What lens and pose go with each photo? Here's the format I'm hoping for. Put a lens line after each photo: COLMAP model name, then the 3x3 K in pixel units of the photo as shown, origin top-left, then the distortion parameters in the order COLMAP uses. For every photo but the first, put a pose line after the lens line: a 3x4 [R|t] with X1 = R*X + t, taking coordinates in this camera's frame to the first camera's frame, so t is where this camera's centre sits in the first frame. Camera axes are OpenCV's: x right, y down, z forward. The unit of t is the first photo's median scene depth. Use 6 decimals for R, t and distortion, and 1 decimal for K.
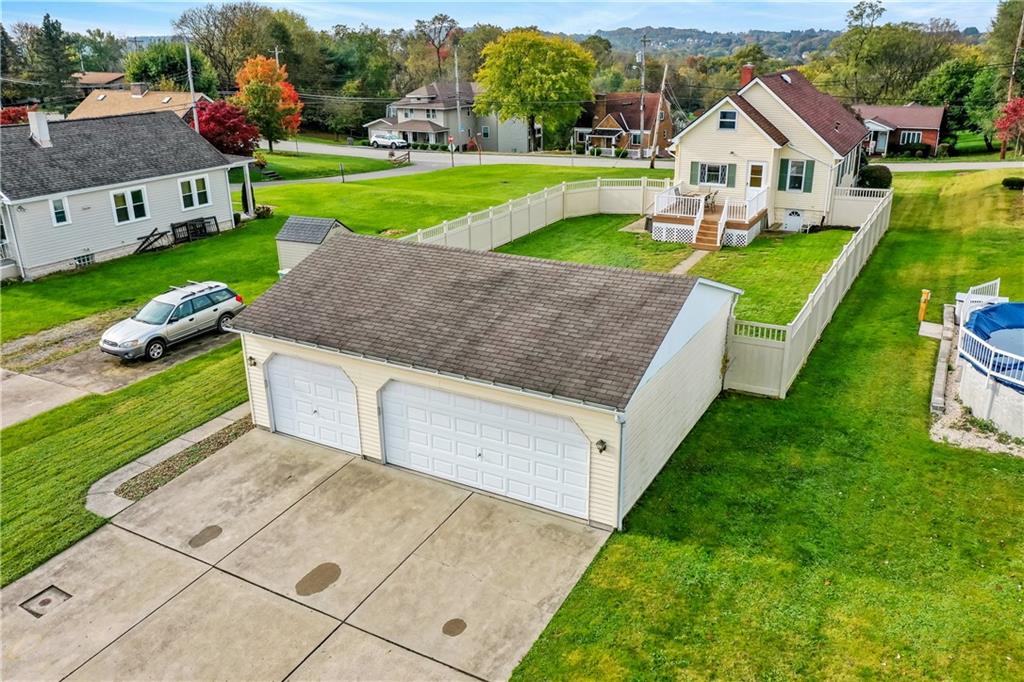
lens RADIAL K [[810.1, 0, 512.0], [0, 810.1, 341.0], [0, 0, 1]] dist [-0.013412, -0.000843]
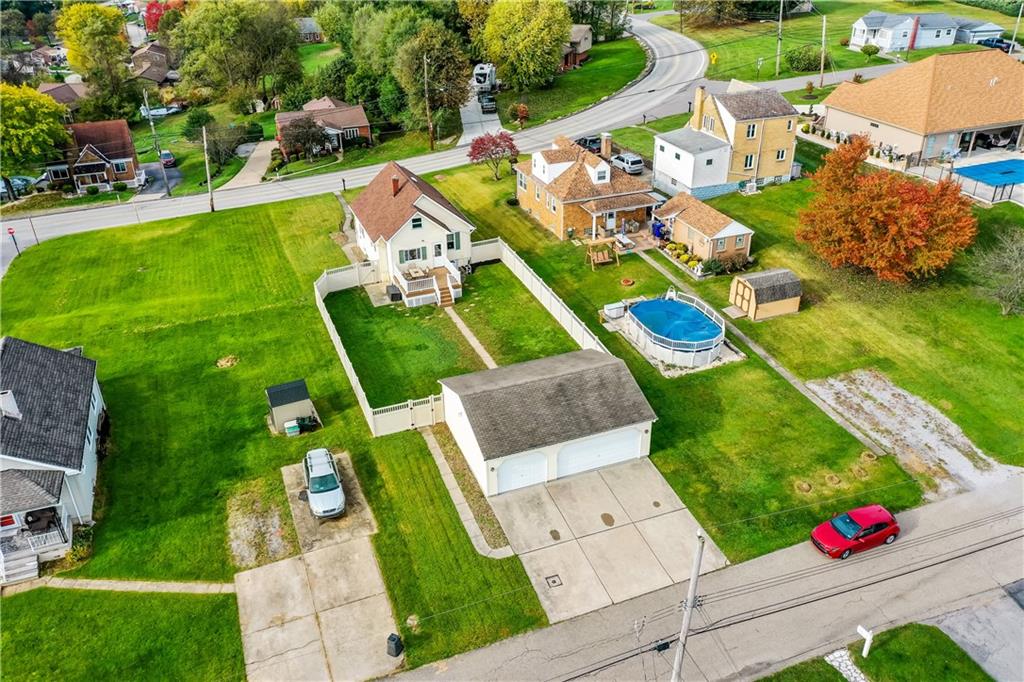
lens RADIAL K [[810.1, 0, 512.0], [0, 810.1, 341.0], [0, 0, 1]] dist [-0.013412, -0.000843]
pose [[0.638095, -0.367441, 0.676625, -0.799867], [0.271835, 0.929701, 0.248519, -0.401633], [-0.720375, 0.025351, 0.693121, -0.268495]]
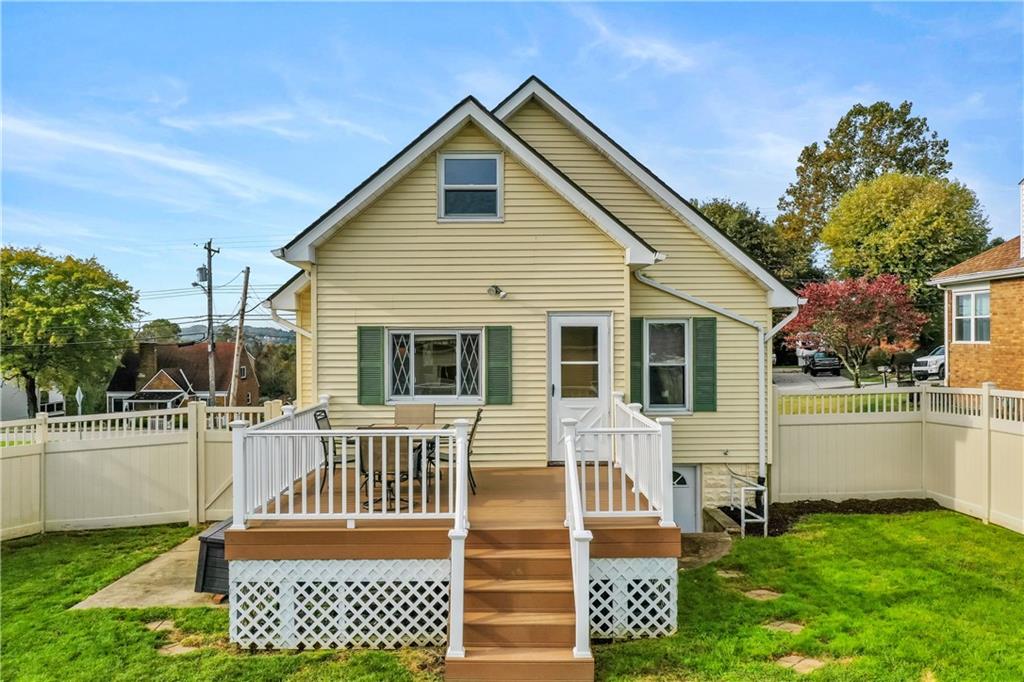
lens RADIAL K [[810.1, 0, 512.0], [0, 810.1, 341.0], [0, 0, 1]] dist [-0.013412, -0.000843]
pose [[0.878507, 0.010216, 0.477620, 0.134116], [0.157230, 0.937889, -0.309262, -0.120621], [-0.451114, 0.346785, 0.822336, 0.753844]]
